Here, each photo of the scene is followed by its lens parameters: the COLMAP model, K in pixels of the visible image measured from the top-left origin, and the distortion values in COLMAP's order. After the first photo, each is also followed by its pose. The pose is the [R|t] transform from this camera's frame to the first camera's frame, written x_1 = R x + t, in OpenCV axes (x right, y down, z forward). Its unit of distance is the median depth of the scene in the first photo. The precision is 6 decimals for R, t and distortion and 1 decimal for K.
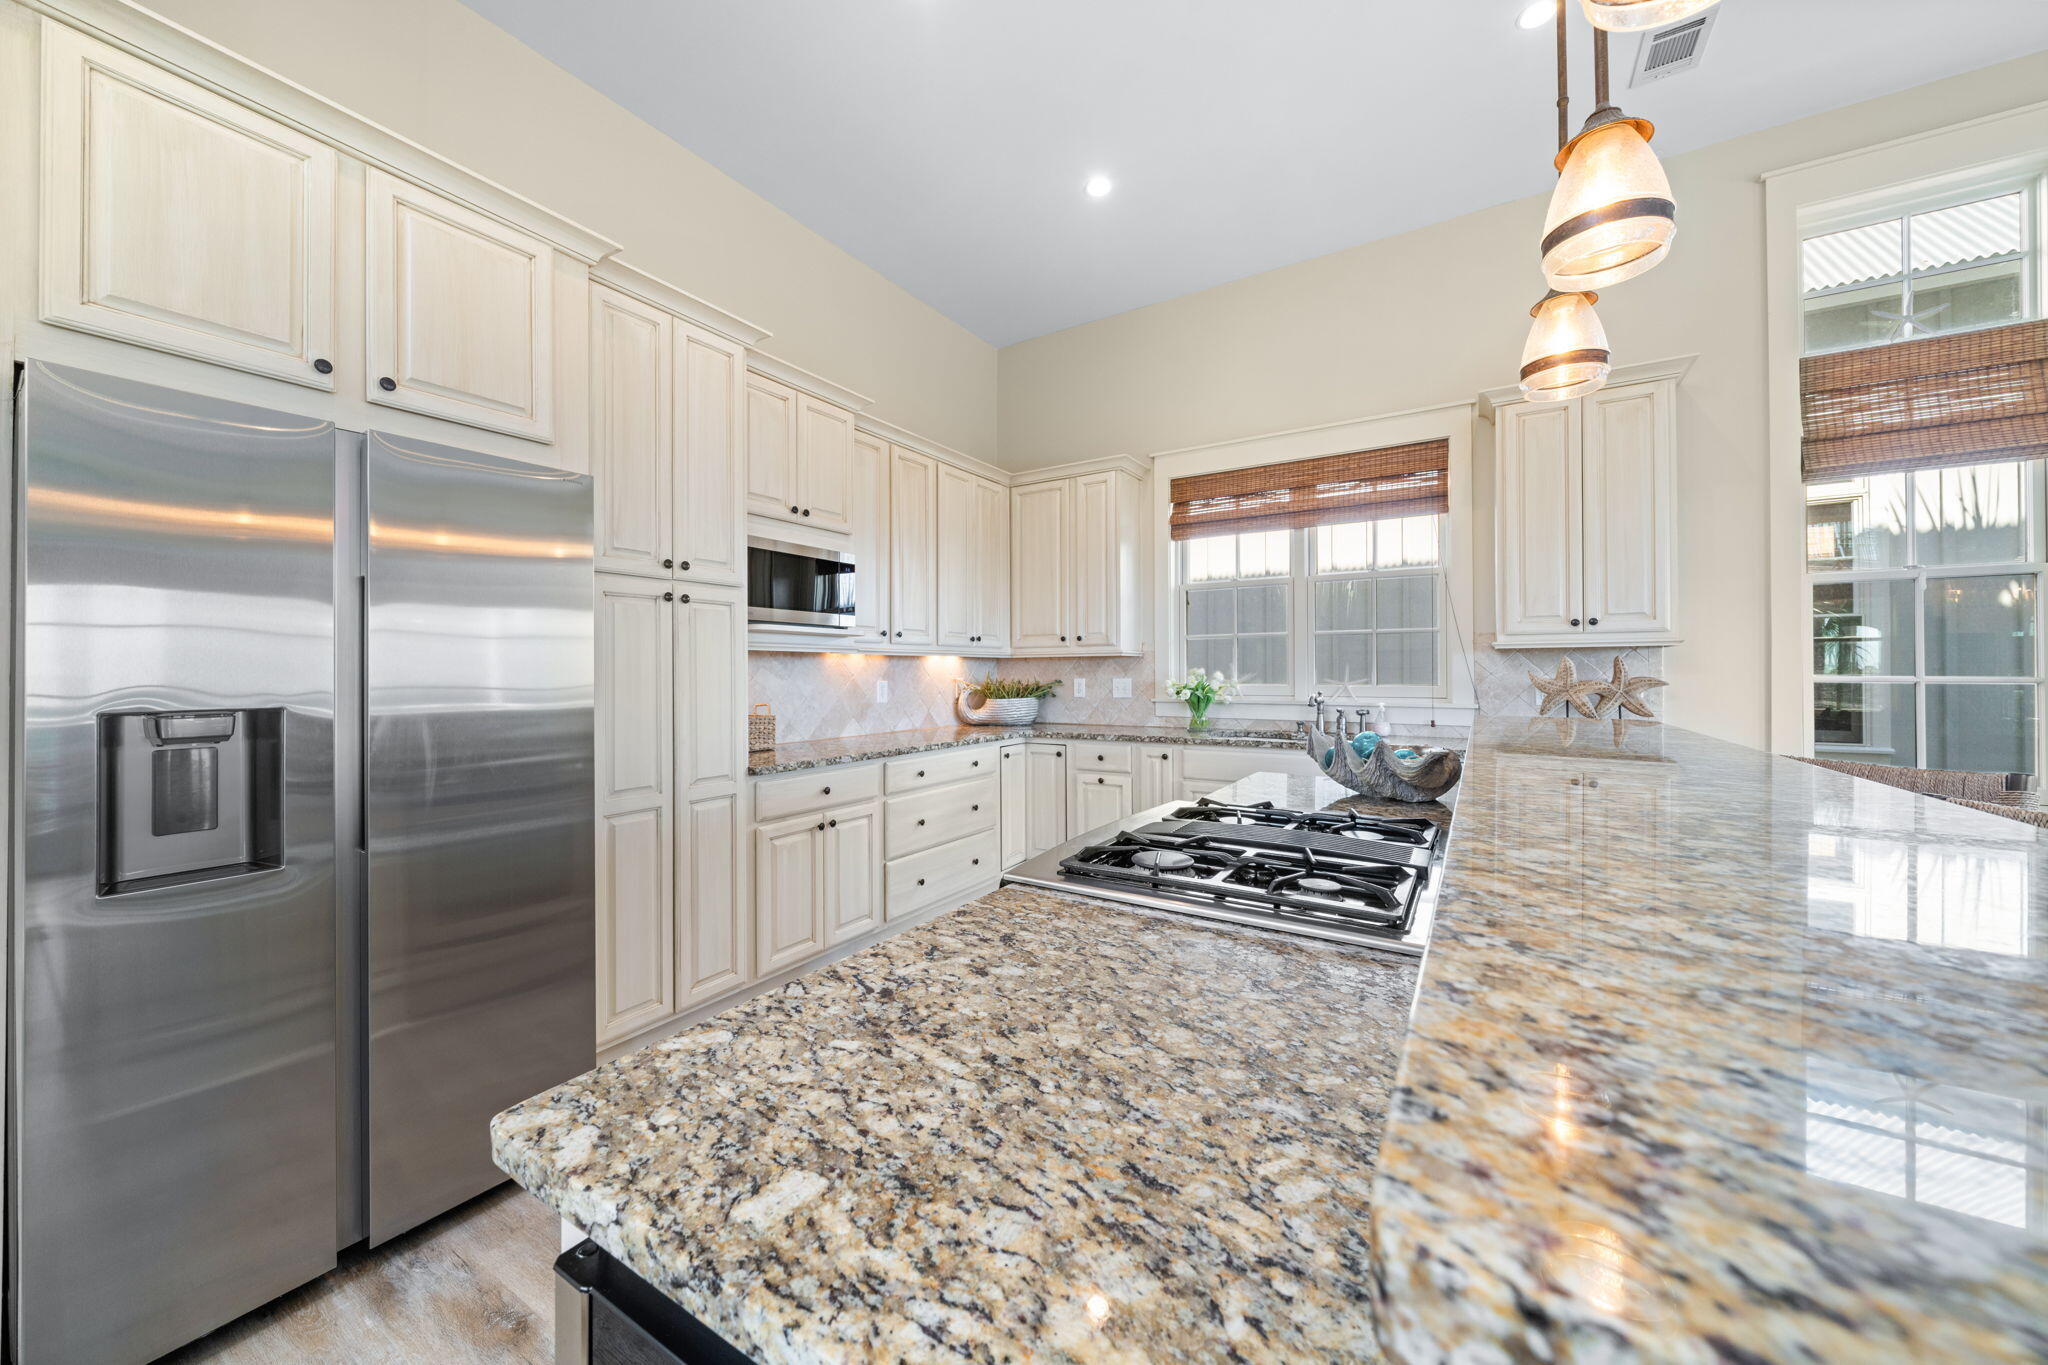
lens RADIAL K [[729.1, 0, 1004.1], [0, 729.1, 666.5], [0, 0, 1]] dist [-0.006230, 0.000585]
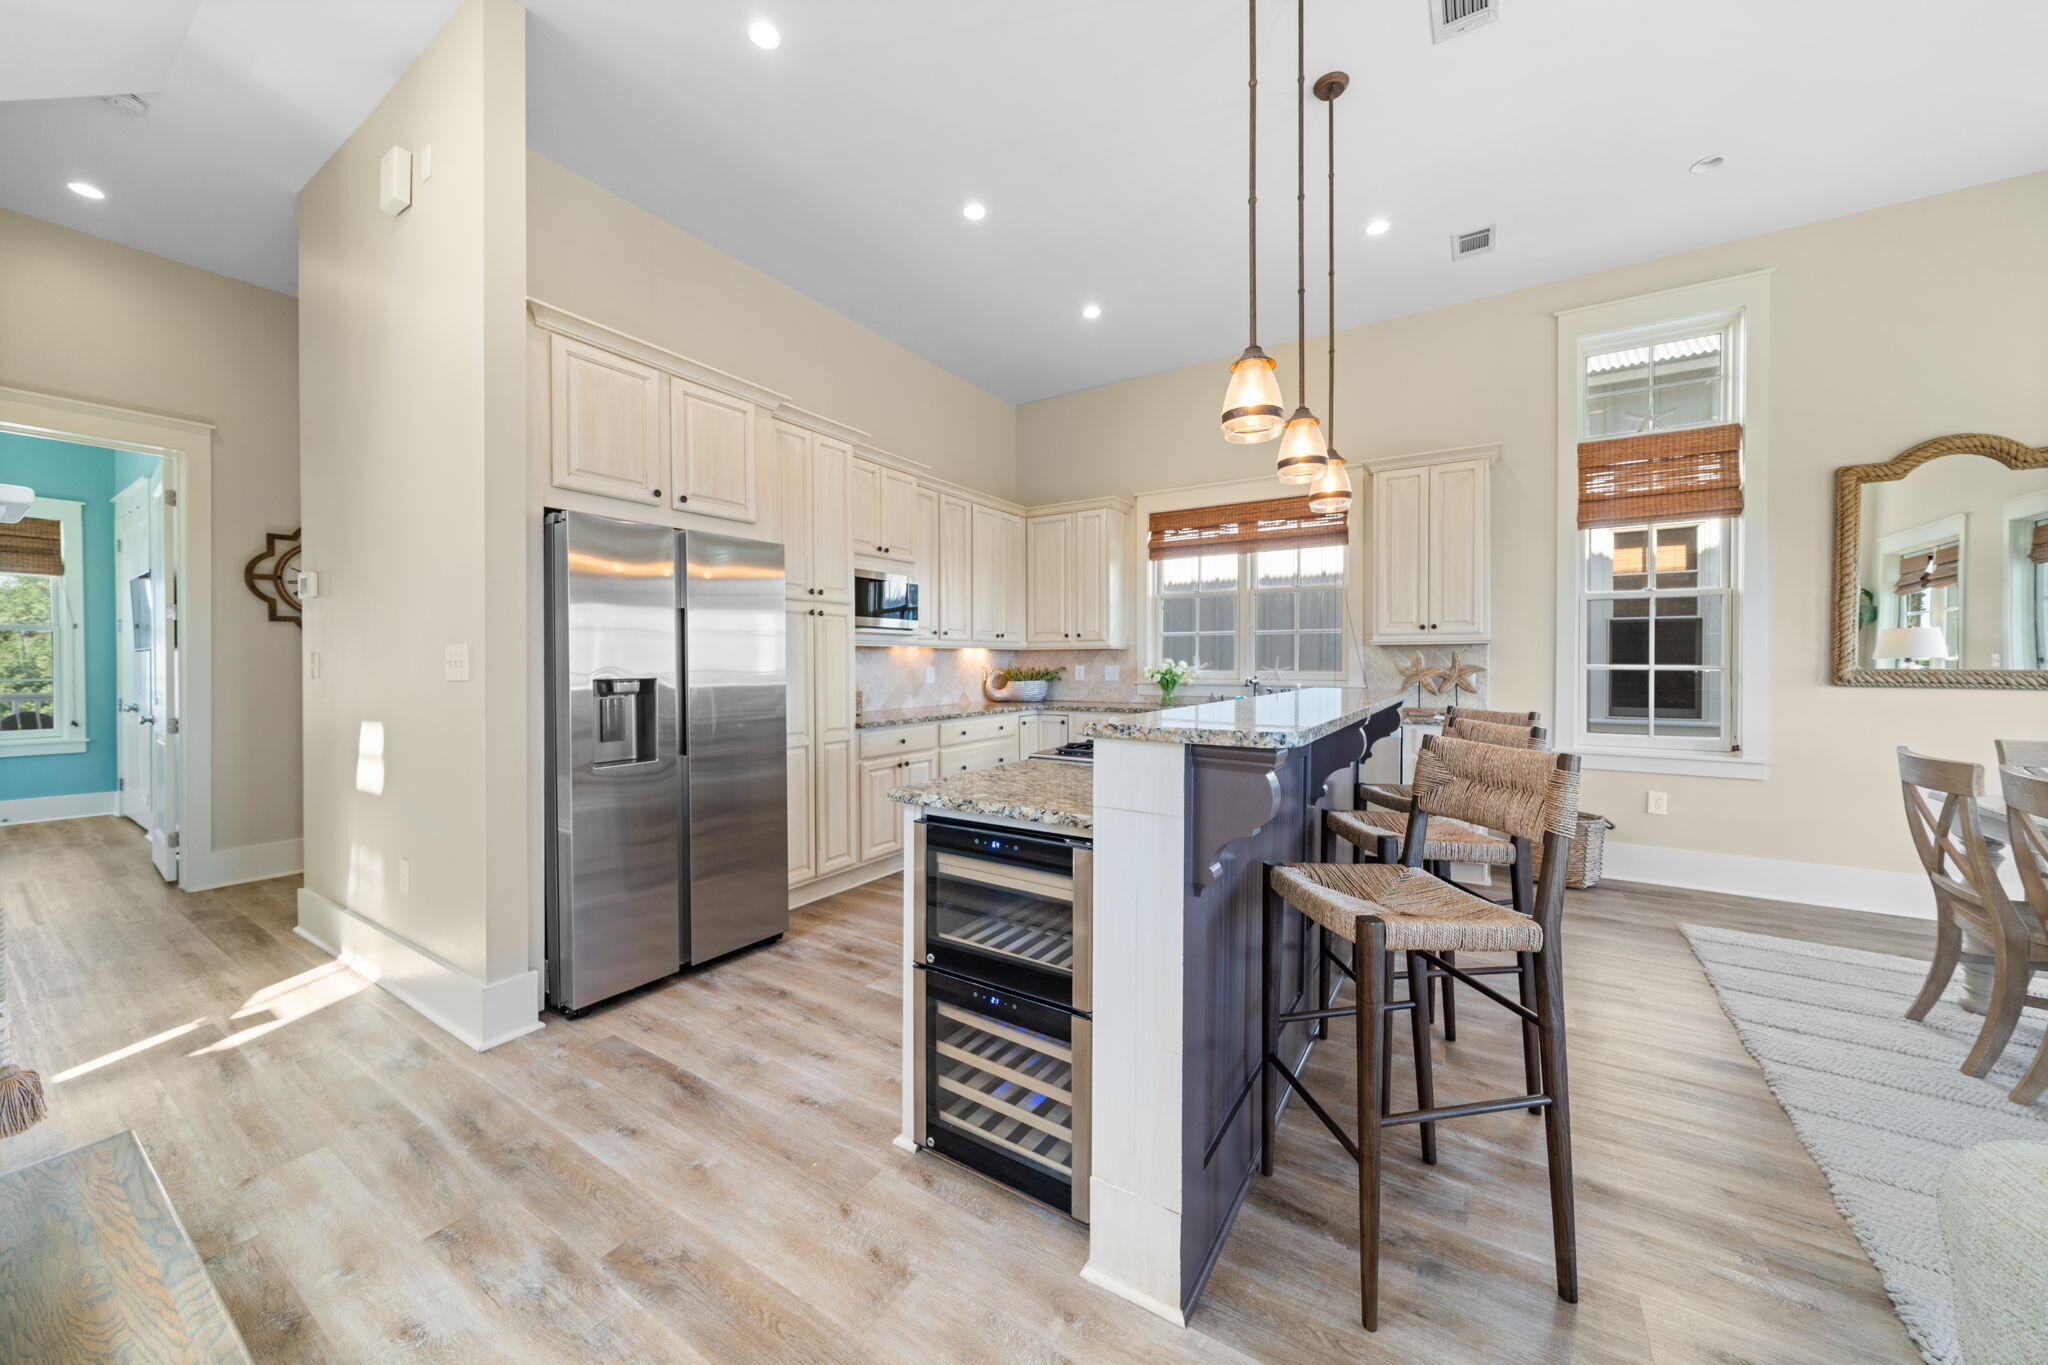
lens RADIAL K [[729.1, 0, 1020.5], [0, 729.1, 668.8], [0, 0, 1]] dist [-0.006230, 0.000585]
pose [[0.999958, 0.001862, 0.009008, -0.015584], [-0.002031, 0.999822, 0.018738, -0.002940], [-0.008972, -0.018755, 0.999784, -0.362719]]
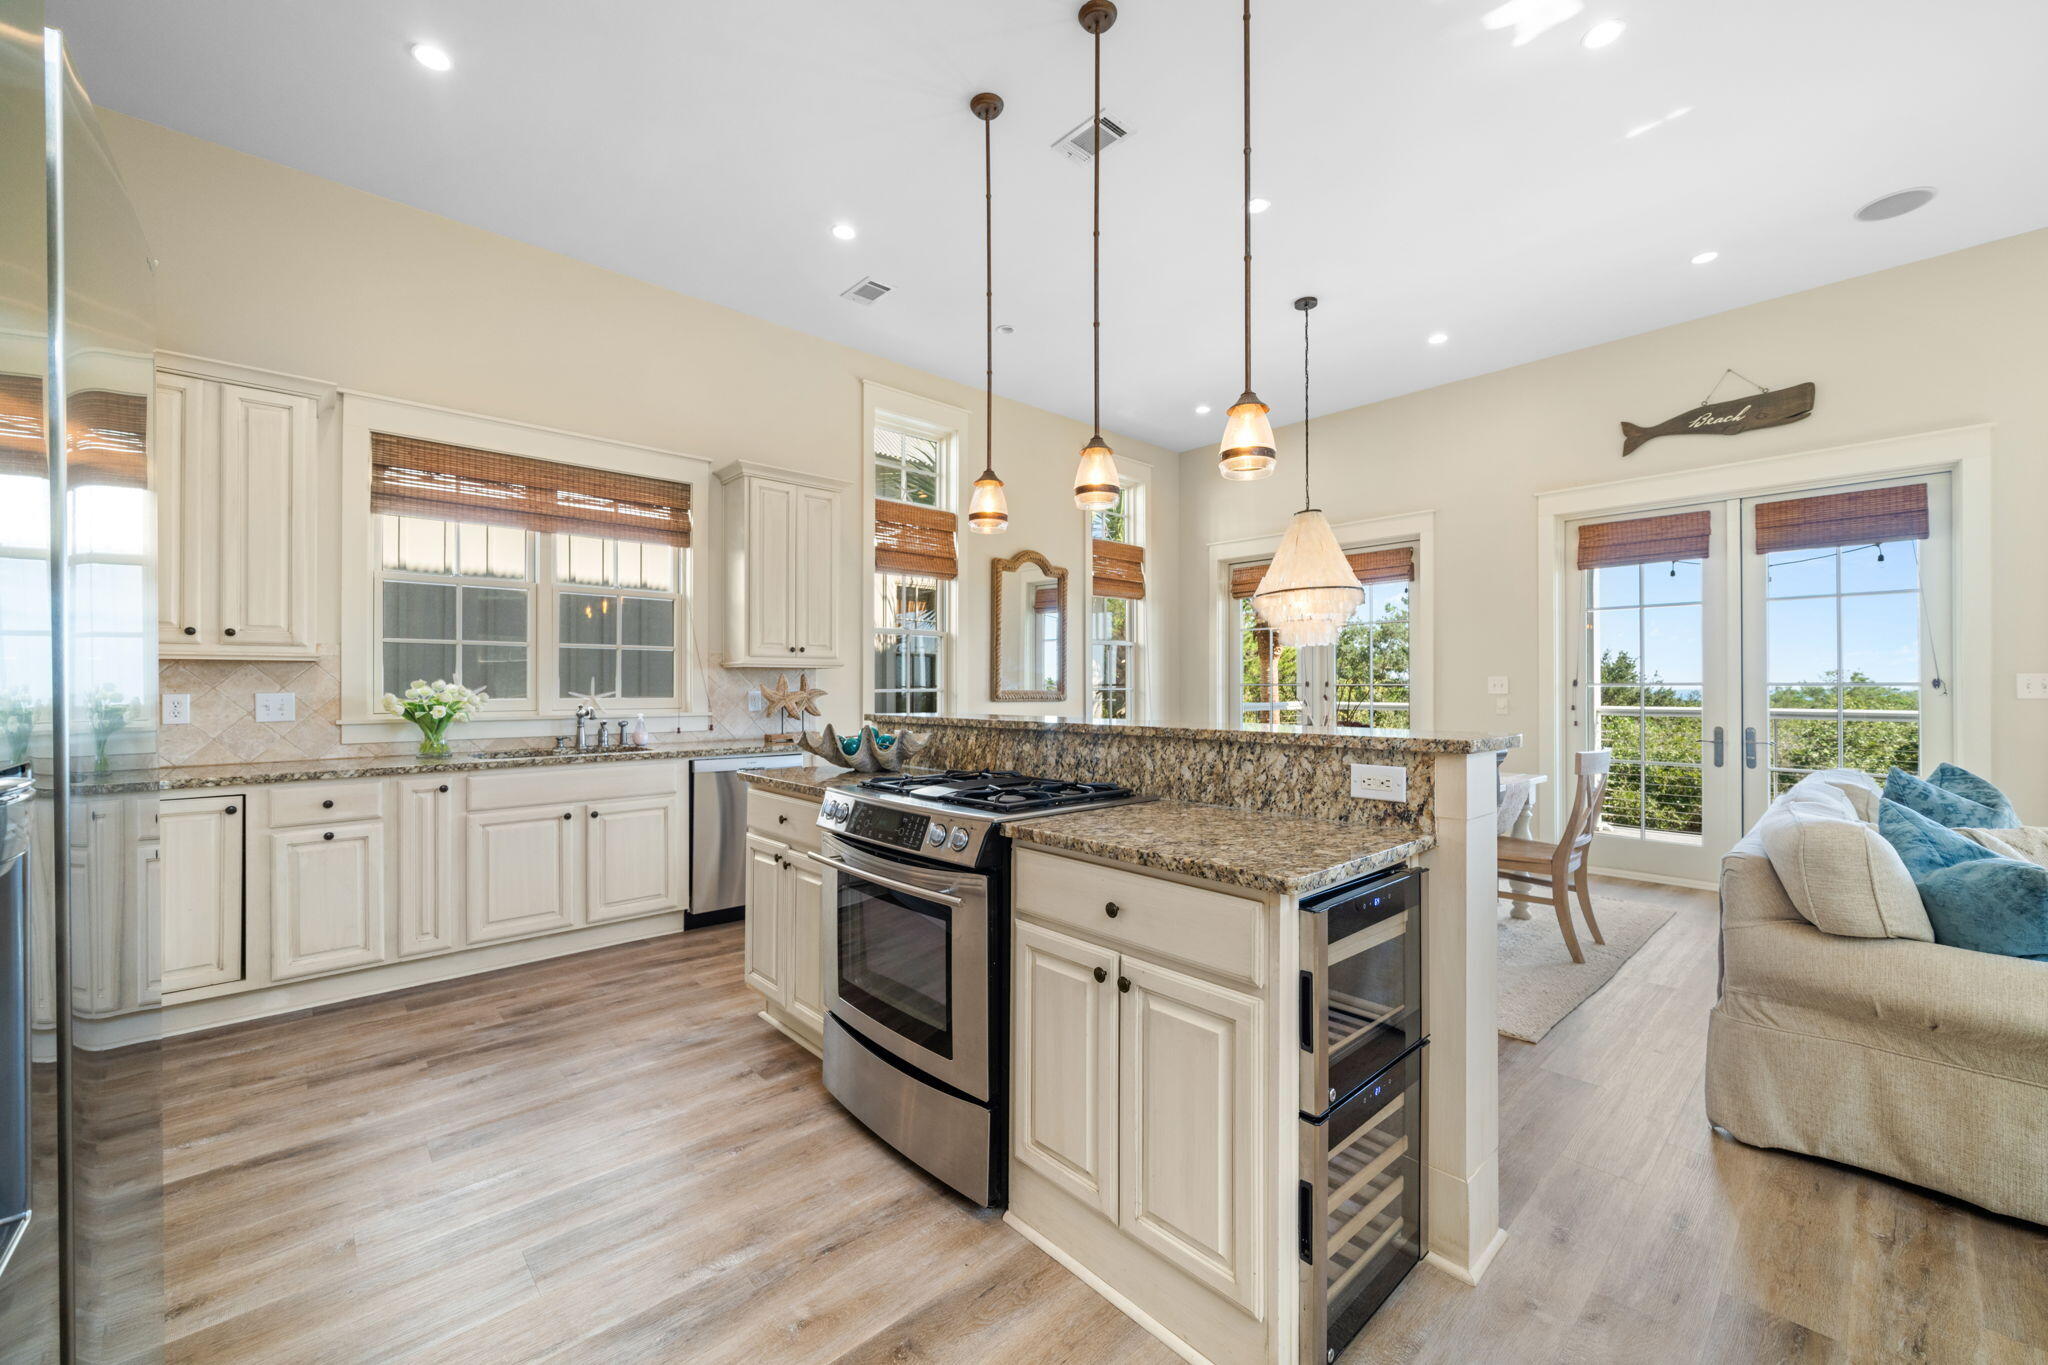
lens RADIAL K [[805.9, 0, 1006.1], [0, 805.9, 681.9], [0, 0, 1]] dist [0.000854, -0.001319]
pose [[0.252365, 0.008589, 0.967594, -0.488648], [-0.007837, 0.999946, -0.006832, 0.006485], [-0.967600, -0.005859, 0.252418, 0.172501]]
